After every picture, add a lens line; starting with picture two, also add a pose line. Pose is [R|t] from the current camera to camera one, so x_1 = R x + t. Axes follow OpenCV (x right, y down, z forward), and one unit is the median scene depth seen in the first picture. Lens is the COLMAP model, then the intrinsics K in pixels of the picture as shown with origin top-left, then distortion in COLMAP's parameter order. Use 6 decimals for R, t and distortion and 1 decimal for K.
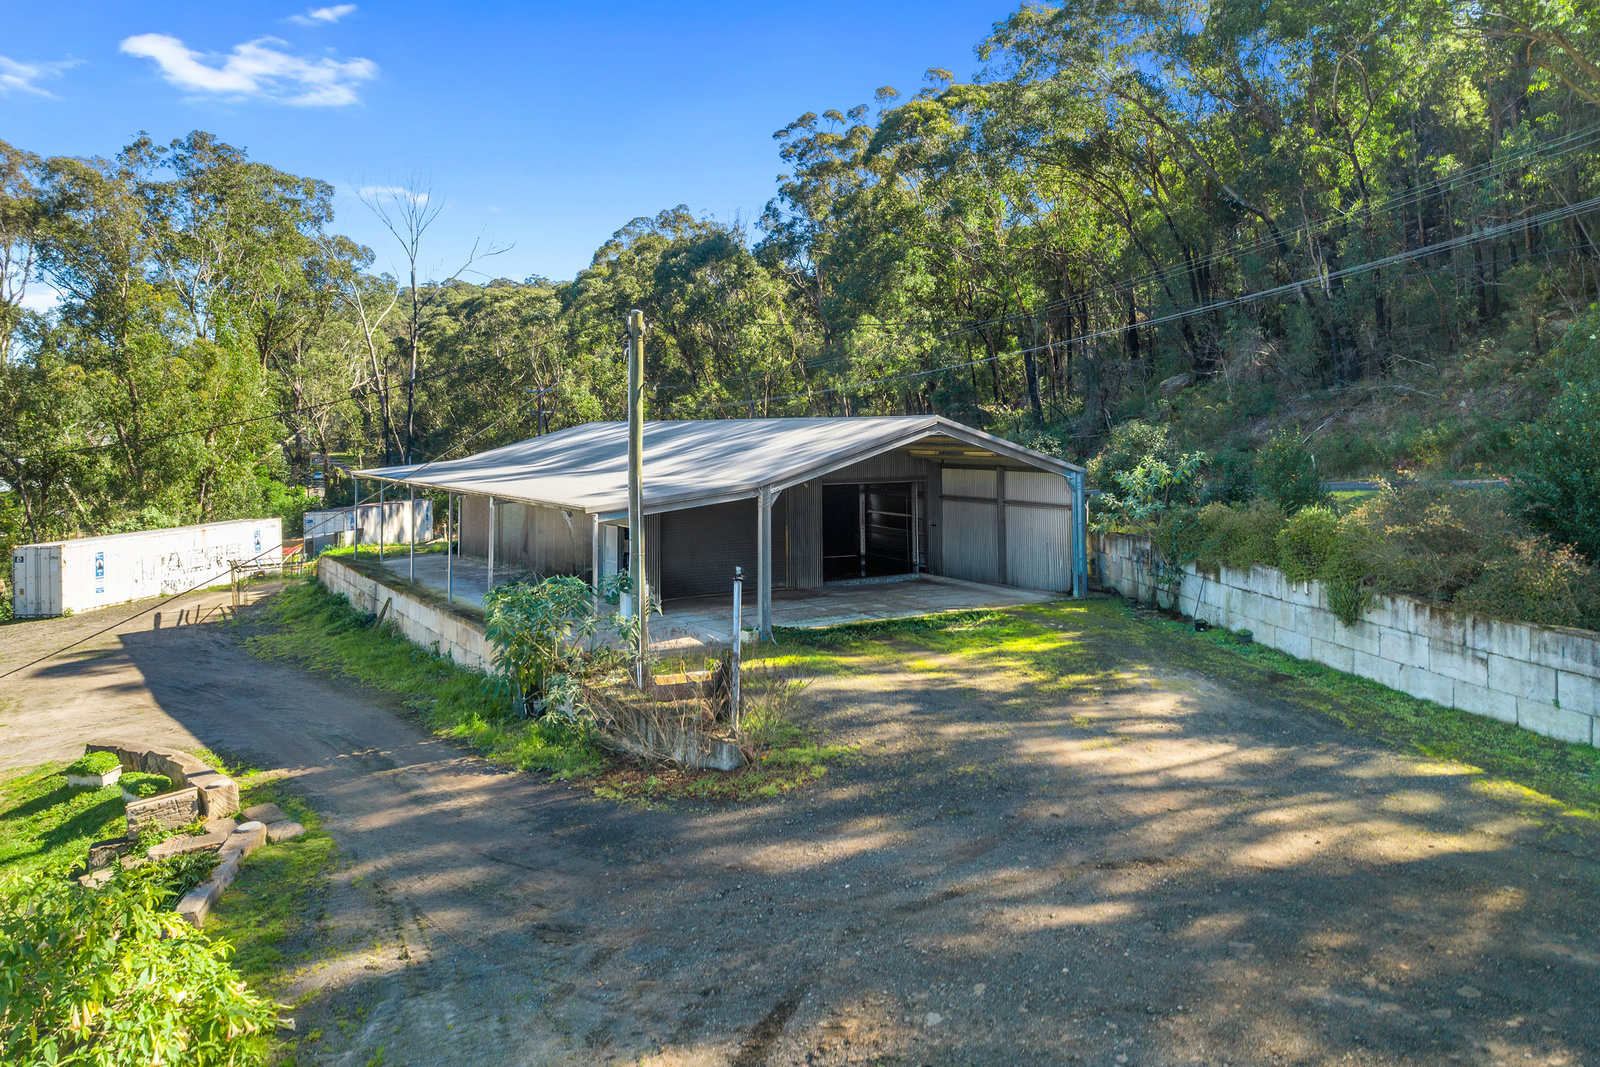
lens RADIAL K [[1069.8, 0, 798.0], [0, 1069.8, 529.6], [0, 0, 1]] dist [0.002046, -0.000830]
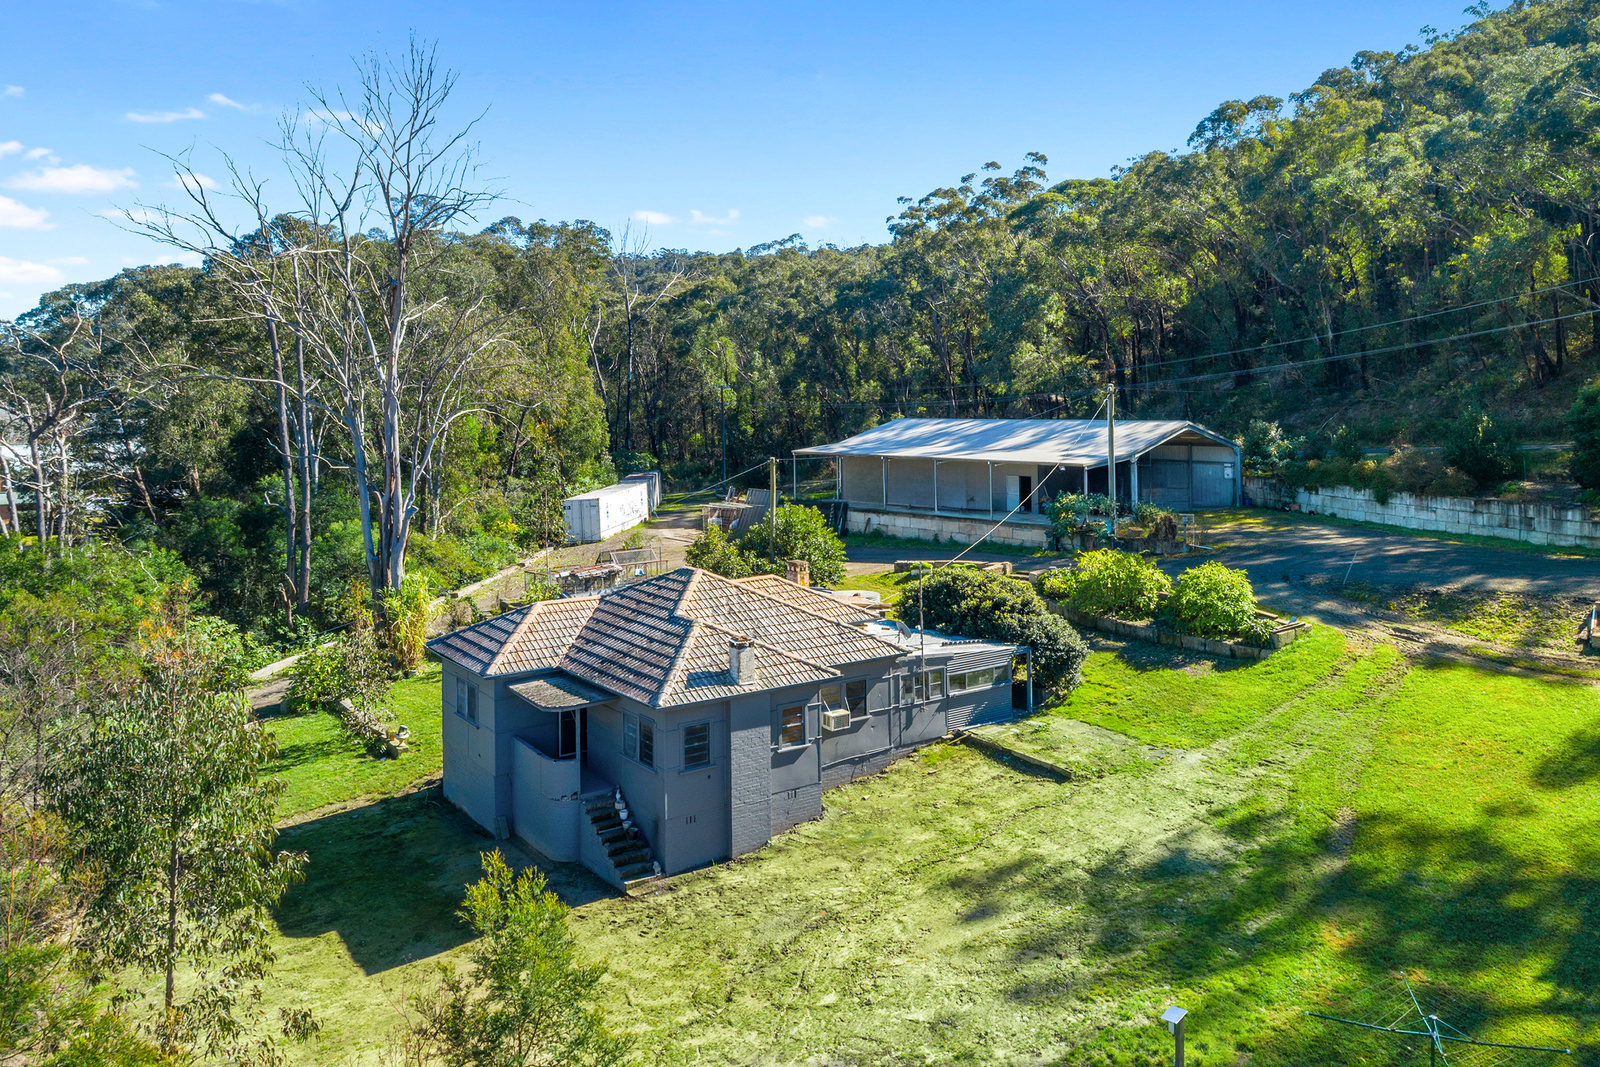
lens RADIAL K [[1069.8, 0, 798.0], [0, 1069.8, 529.6], [0, 0, 1]] dist [0.002046, -0.000830]
pose [[0.998001, -0.011809, 0.062083, -0.850100], [0.010045, 0.999539, 0.028659, 0.047607], [-0.062393, -0.027979, 0.997659, -1.204942]]
